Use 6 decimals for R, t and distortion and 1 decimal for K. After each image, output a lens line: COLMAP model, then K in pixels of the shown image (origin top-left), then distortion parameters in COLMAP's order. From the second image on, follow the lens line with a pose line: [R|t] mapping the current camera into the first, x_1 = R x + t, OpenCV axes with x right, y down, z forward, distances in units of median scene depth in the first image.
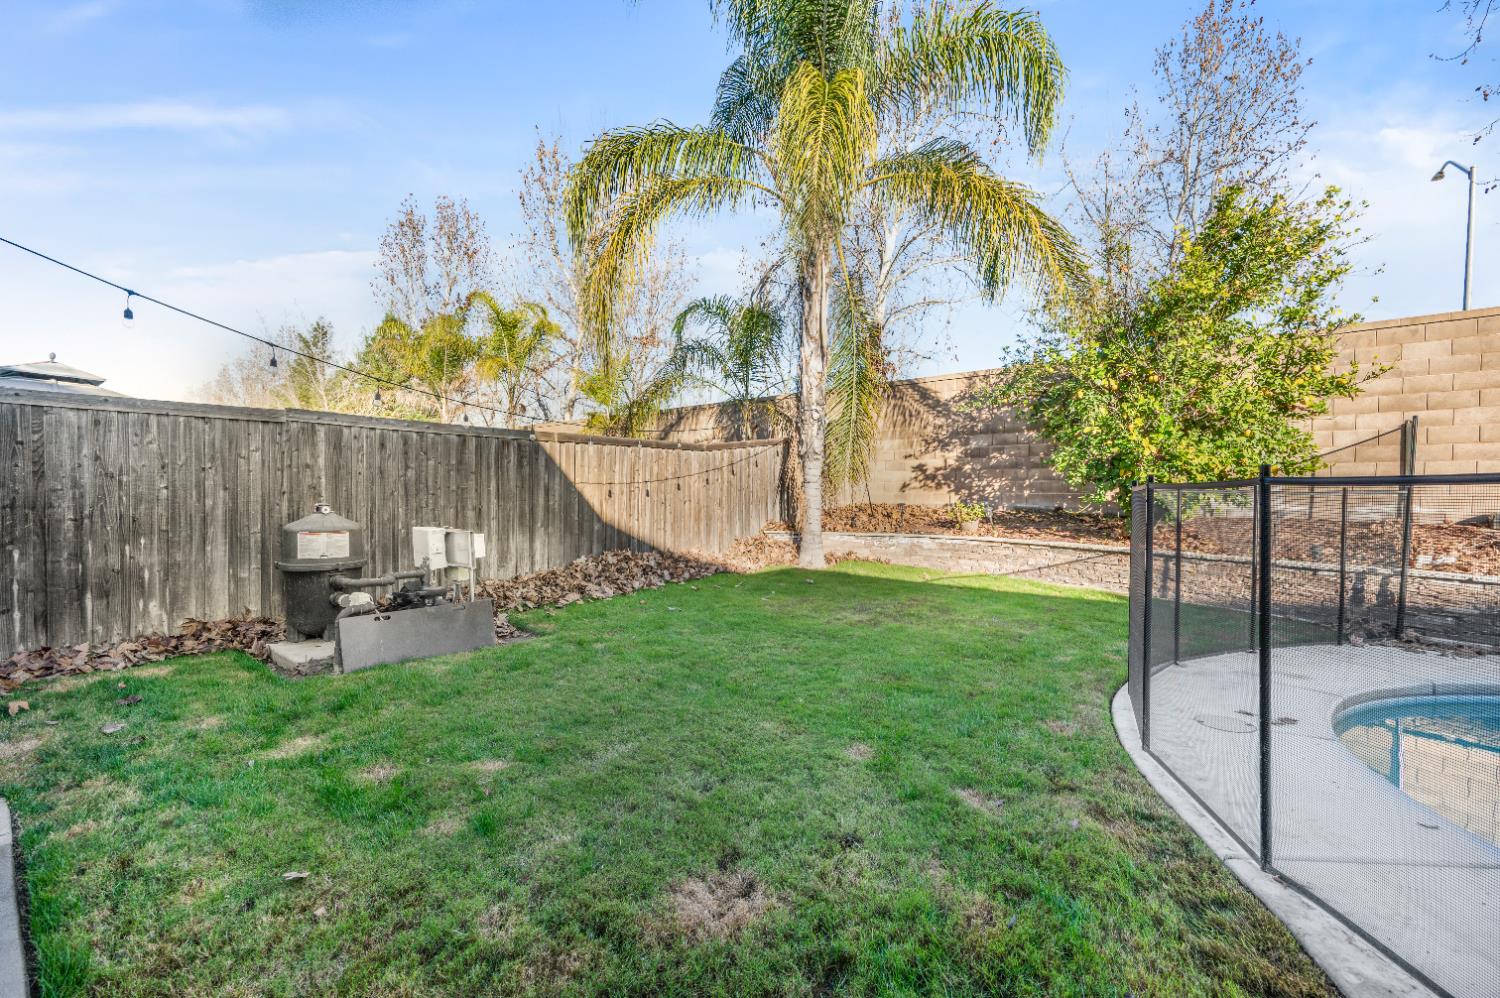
lens RADIAL K [[585.6, 0, 751.7], [0, 585.6, 500.9], [0, 0, 1]] dist [-0.021613, -0.000217]
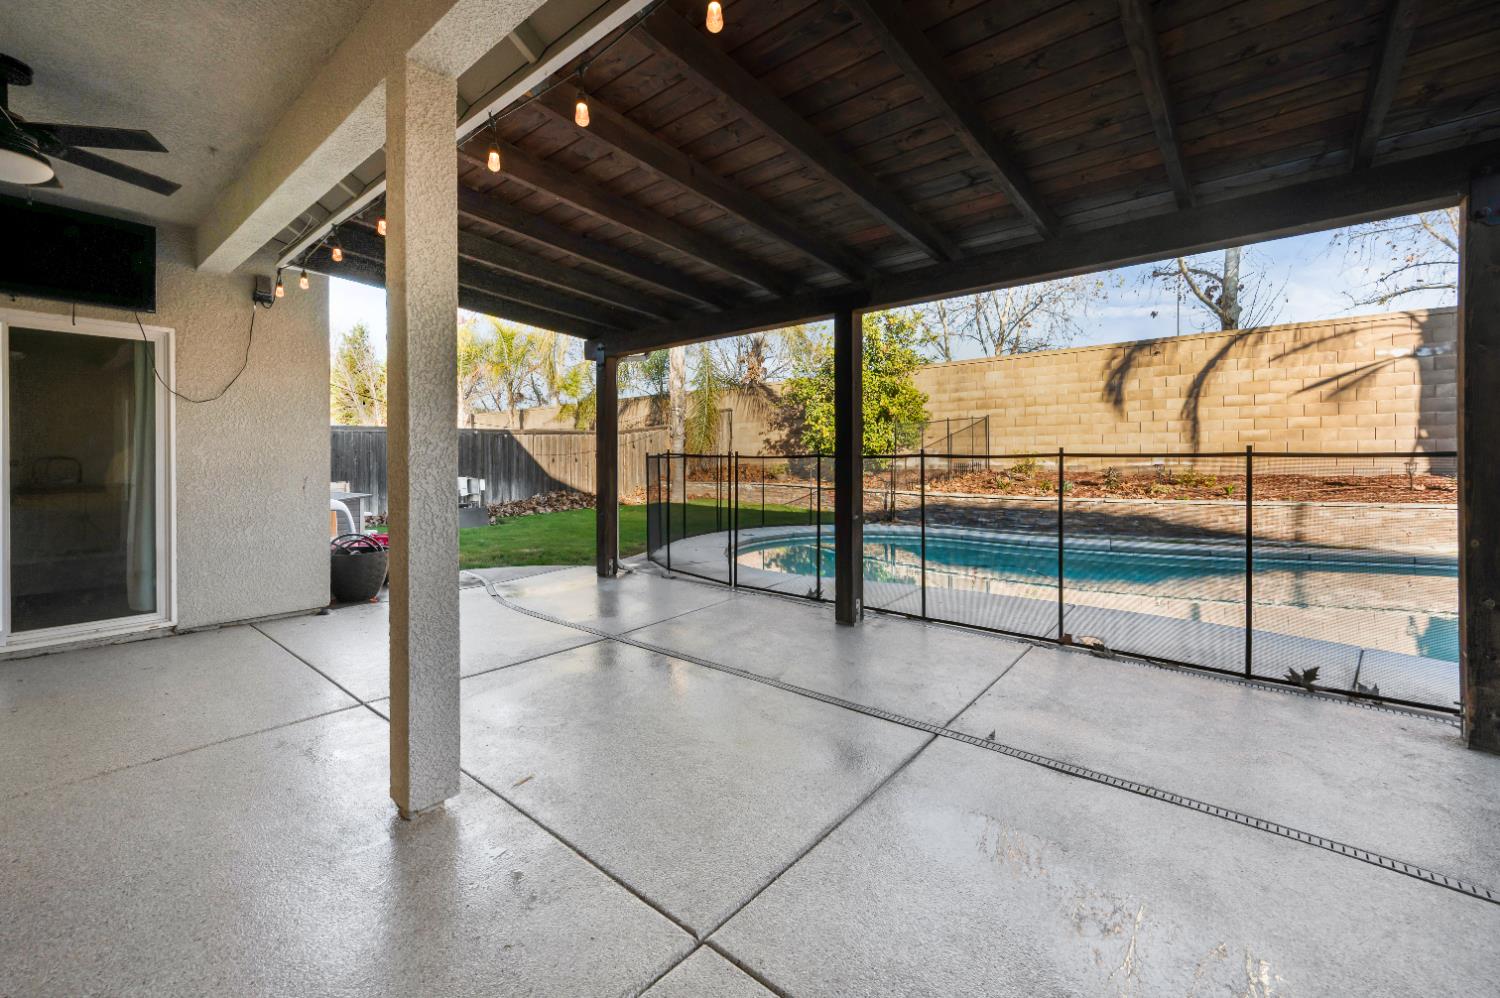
lens RADIAL K [[585.6, 0, 736.0], [0, 585.6, 458.8], [0, 0, 1]] dist [-0.021613, -0.000217]
pose [[0.999041, -0.012230, -0.042042, 0.434830], [0.011824, 0.999881, -0.009884, 0.007086], [0.042158, 0.009377, 0.999067, -0.867321]]
